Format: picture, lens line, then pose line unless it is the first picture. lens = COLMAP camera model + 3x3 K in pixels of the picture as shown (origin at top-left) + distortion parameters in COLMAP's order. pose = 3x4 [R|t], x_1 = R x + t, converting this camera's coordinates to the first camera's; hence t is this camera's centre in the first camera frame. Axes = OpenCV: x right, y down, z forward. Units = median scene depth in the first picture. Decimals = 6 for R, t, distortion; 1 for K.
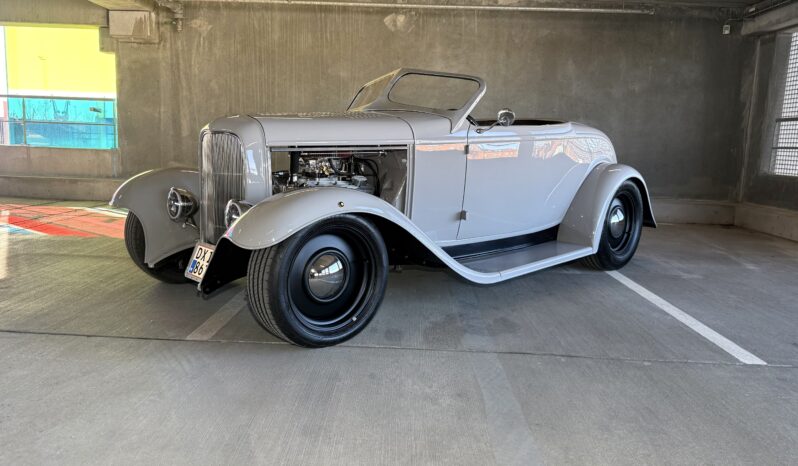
lens RADIAL K [[553.4, 0, 406.1], [0, 553.4, 238.2], [0, 0, 1]] dist [0.043043, -0.068812]
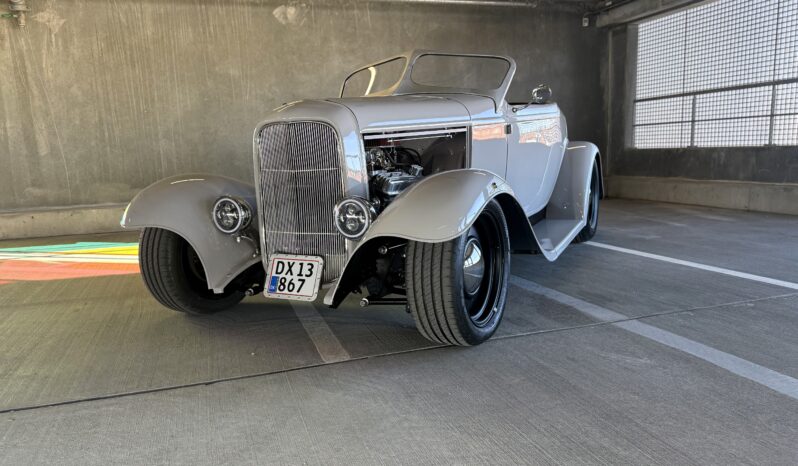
lens RADIAL K [[553.4, 0, 398.1], [0, 553.4, 256.9], [0, 0, 1]] dist [0.043043, -0.068812]
pose [[0.942681, -0.131404, 0.306734, -0.181457], [0.125481, 0.991327, 0.039044, 0.000250], [-0.309204, 0.001683, 0.950994, 0.055578]]
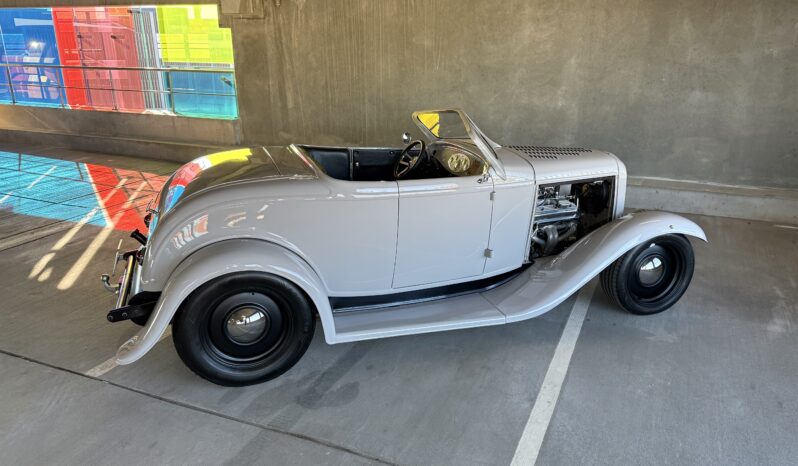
lens RADIAL K [[553.4, 0, 424.6], [0, 553.4, 270.6], [0, 0, 1]] dist [0.043043, -0.068812]
pose [[0.937755, 0.104805, -0.331106, 0.244668], [-0.031073, 0.974875, 0.220573, -0.127280], [0.345905, -0.196555, 0.917451, 0.043279]]
